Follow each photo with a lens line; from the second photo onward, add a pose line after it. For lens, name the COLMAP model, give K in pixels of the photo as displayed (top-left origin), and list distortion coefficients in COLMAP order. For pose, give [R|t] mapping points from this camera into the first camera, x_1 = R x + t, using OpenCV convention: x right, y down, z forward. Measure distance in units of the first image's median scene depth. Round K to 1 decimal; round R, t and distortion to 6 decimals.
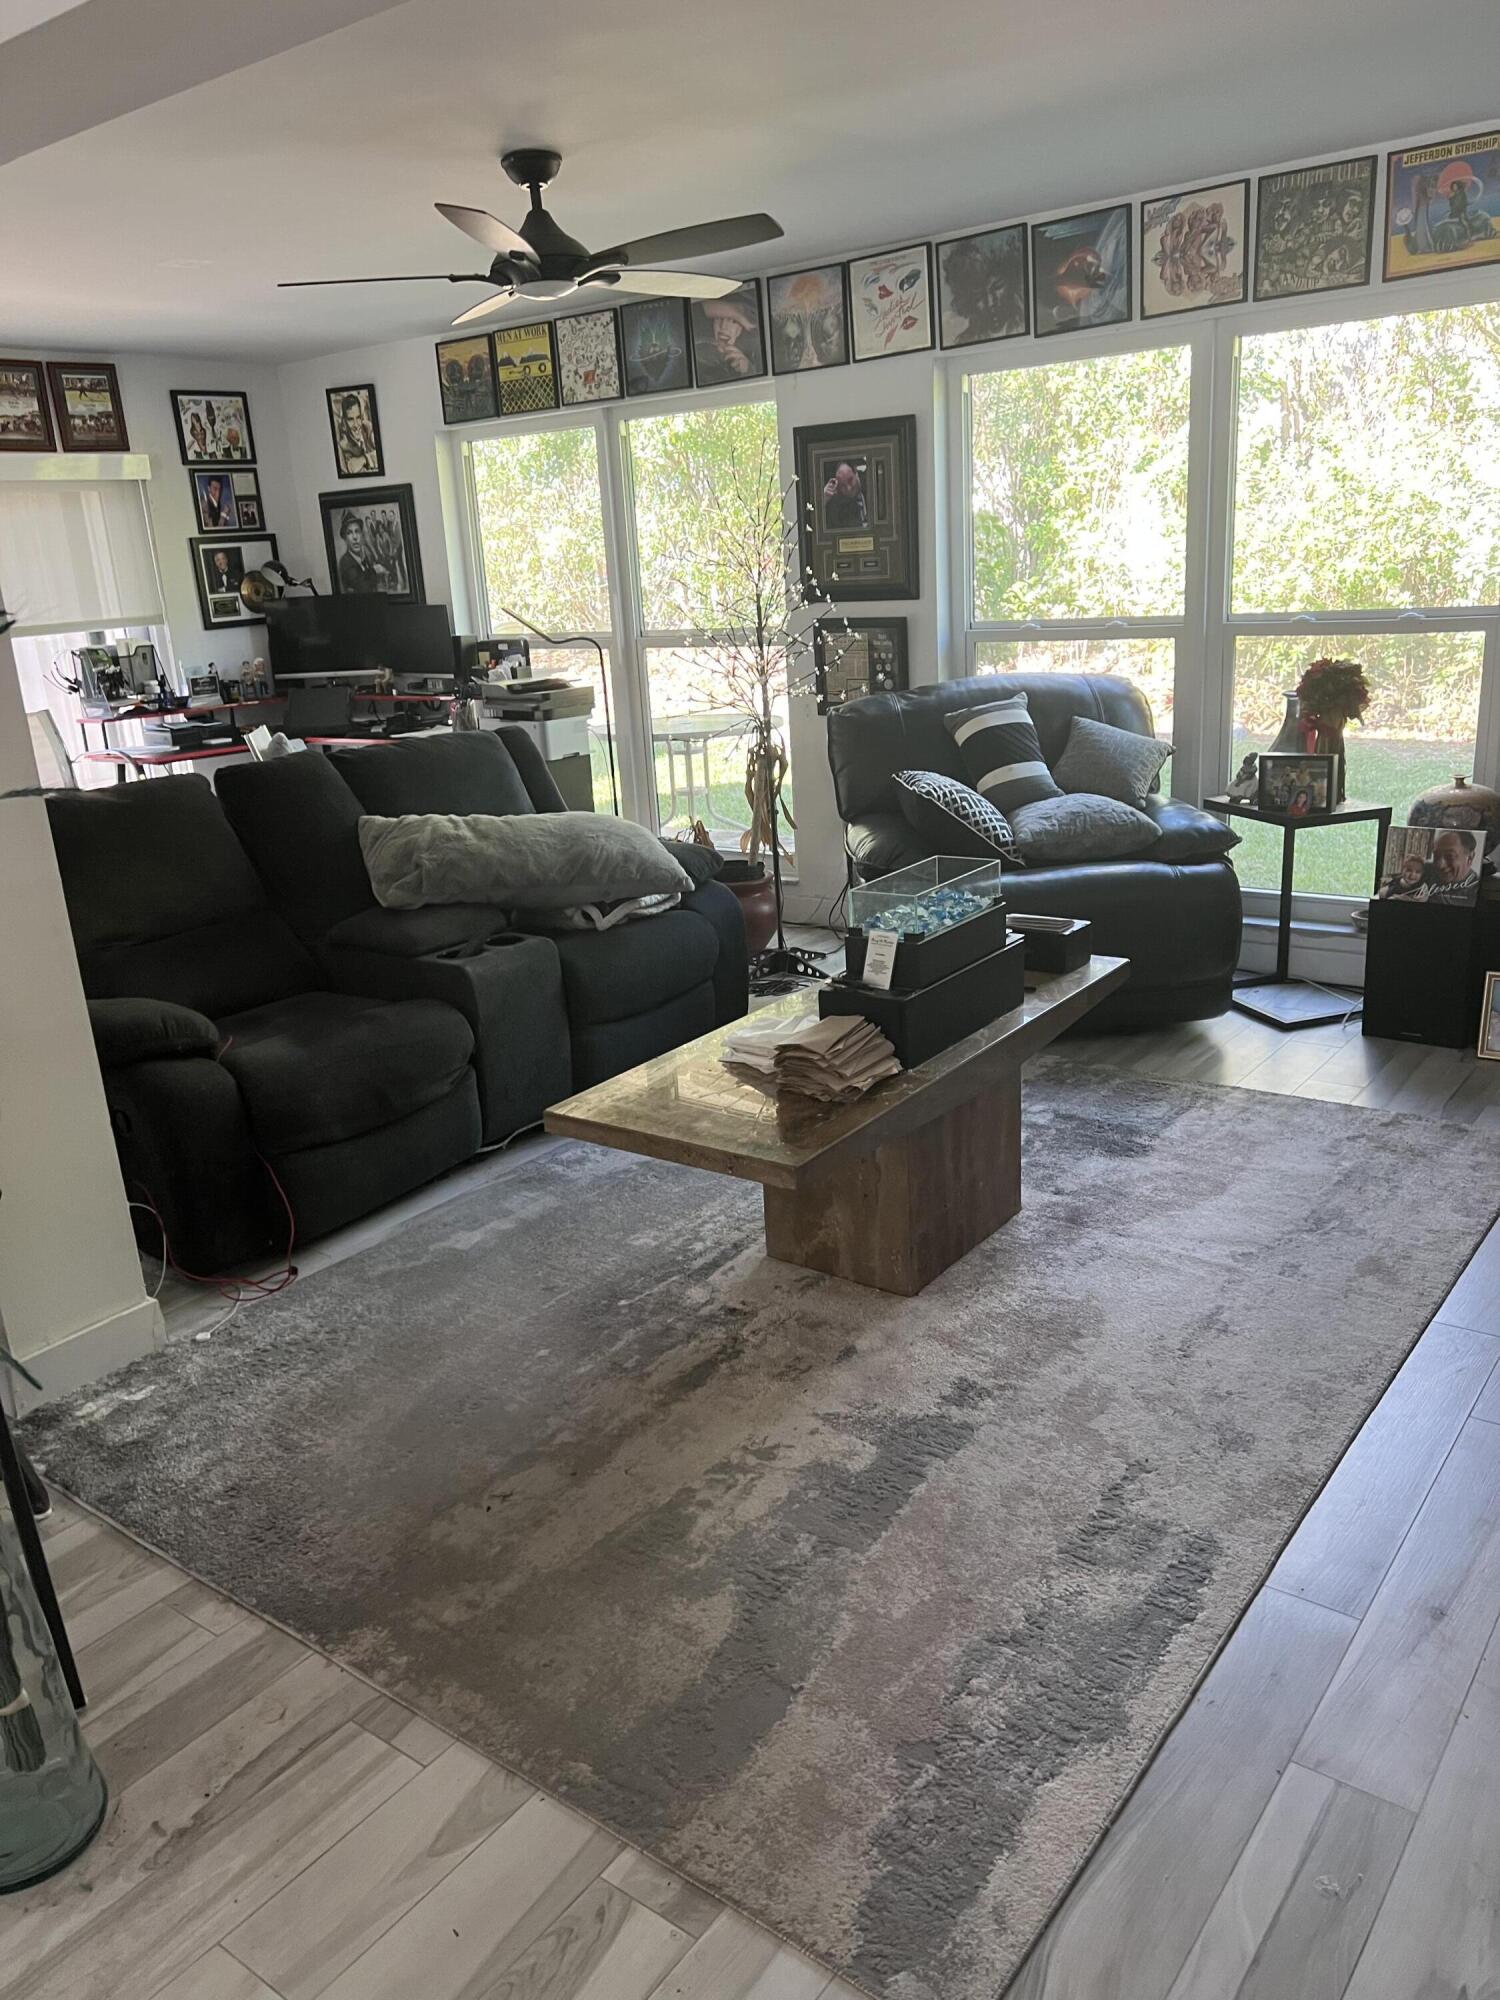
lens RADIAL K [[1494.4, 0, 750.0], [0, 1494.4, 1000.0], [0, 0, 1]] dist [0.002964, -0.002892]
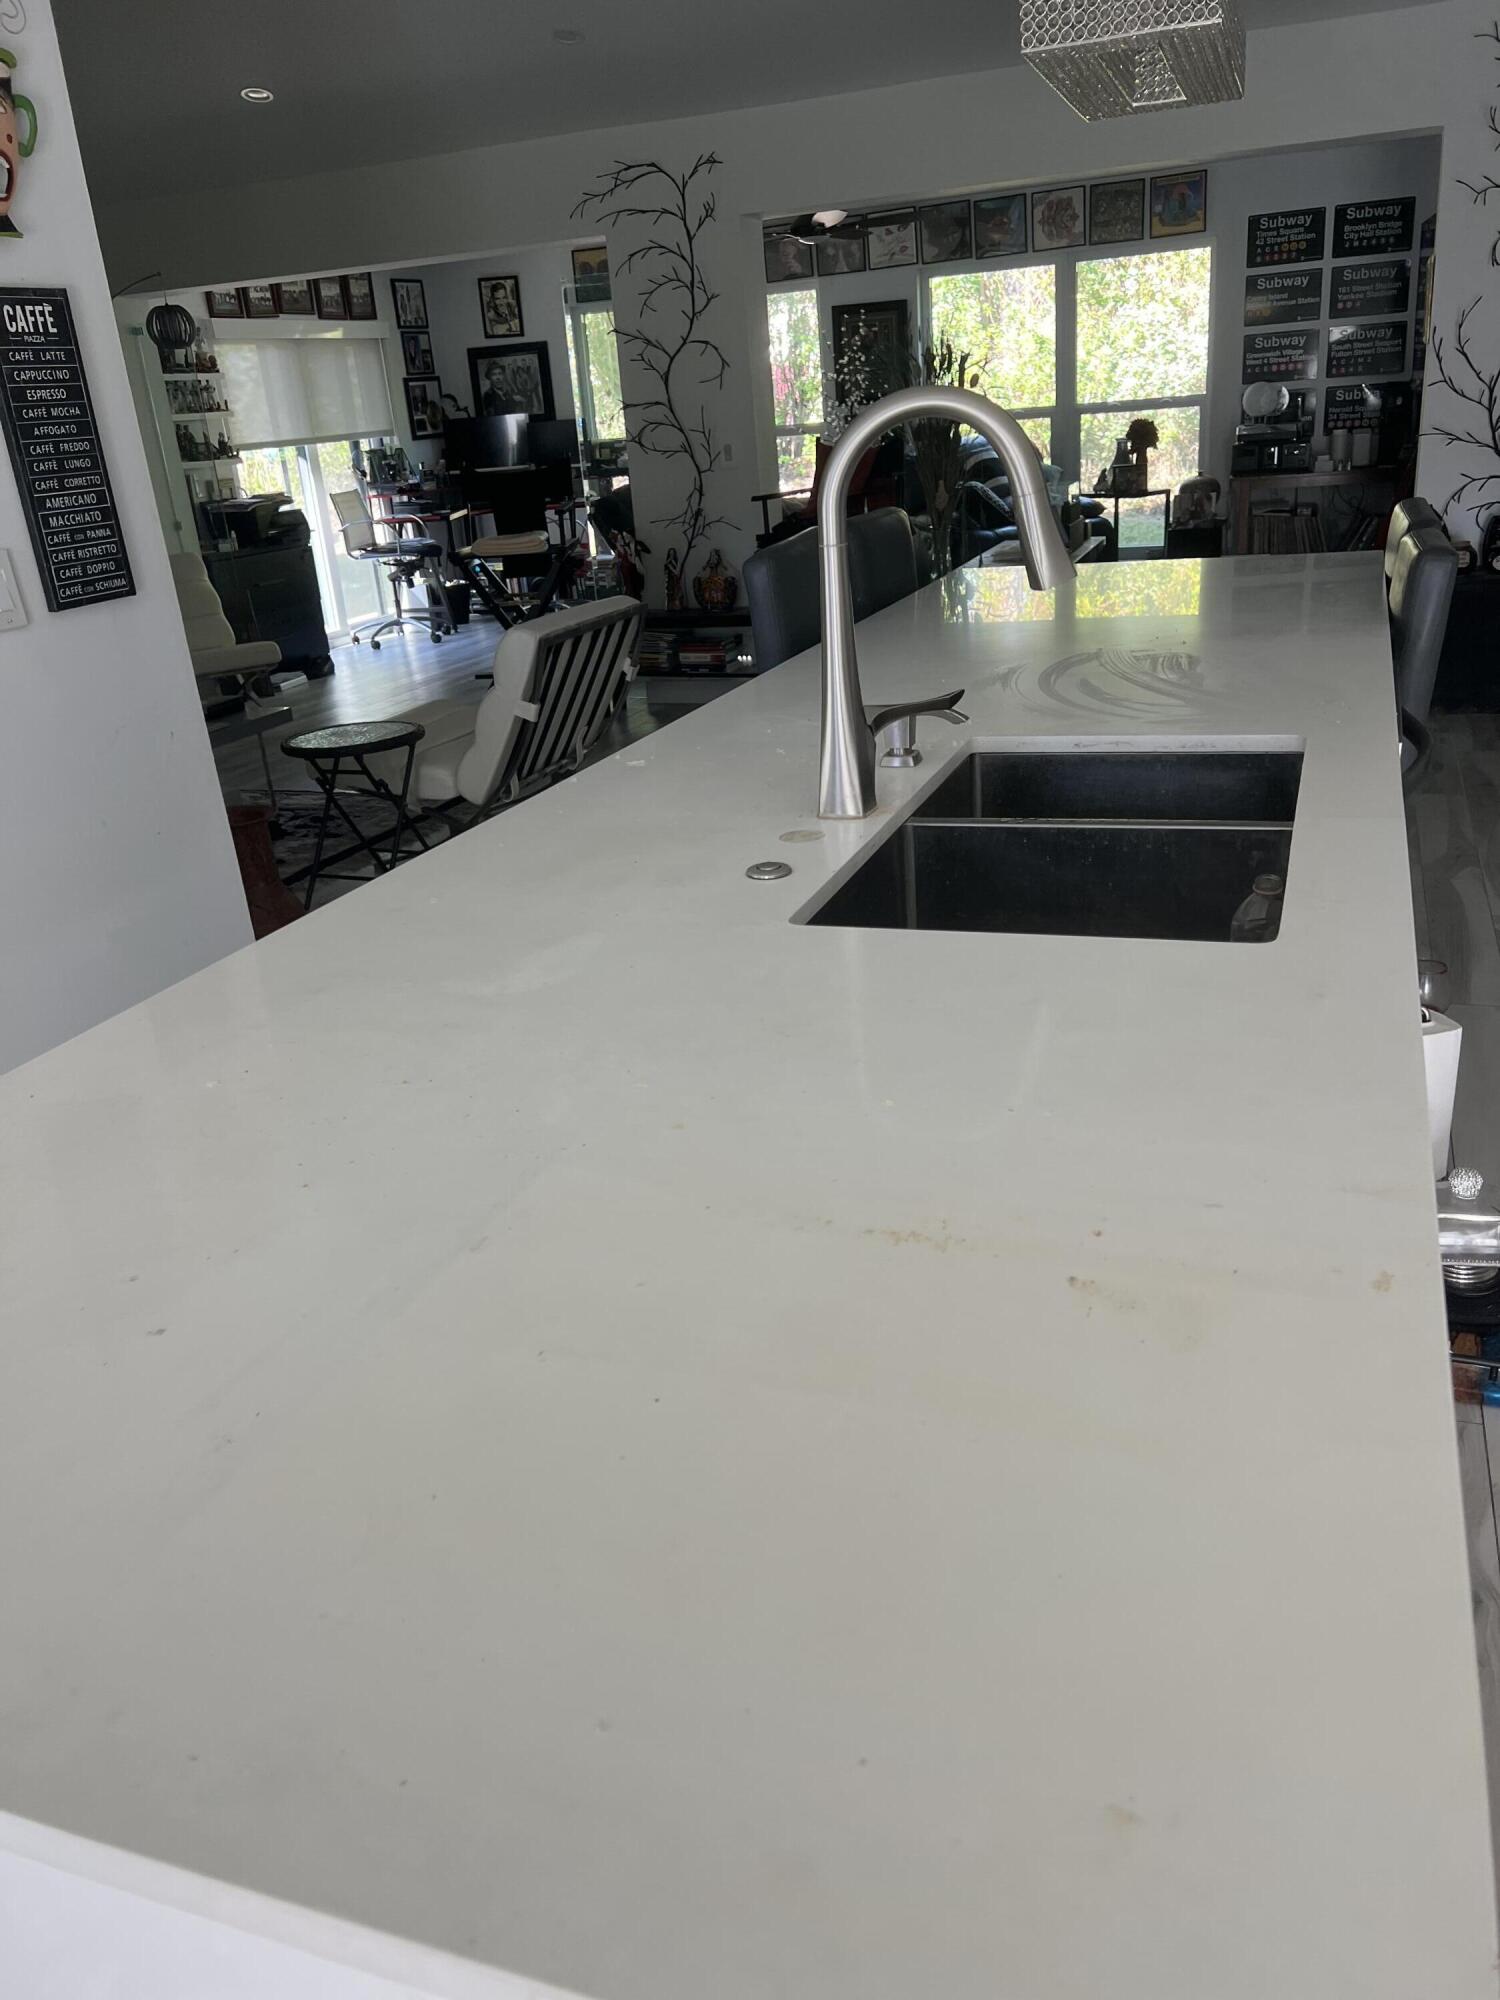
lens RADIAL K [[1500.2, 0, 750.0], [0, 1500.2, 1000.0], [0, 0, 1]] dist [0.002041, 0.000955]
pose [[0.954180, -0.121585, 0.273417, -0.552499], [0.102320, 0.991224, 0.083702, 0.238436], [-0.281194, -0.051891, 0.958247, -0.627987]]
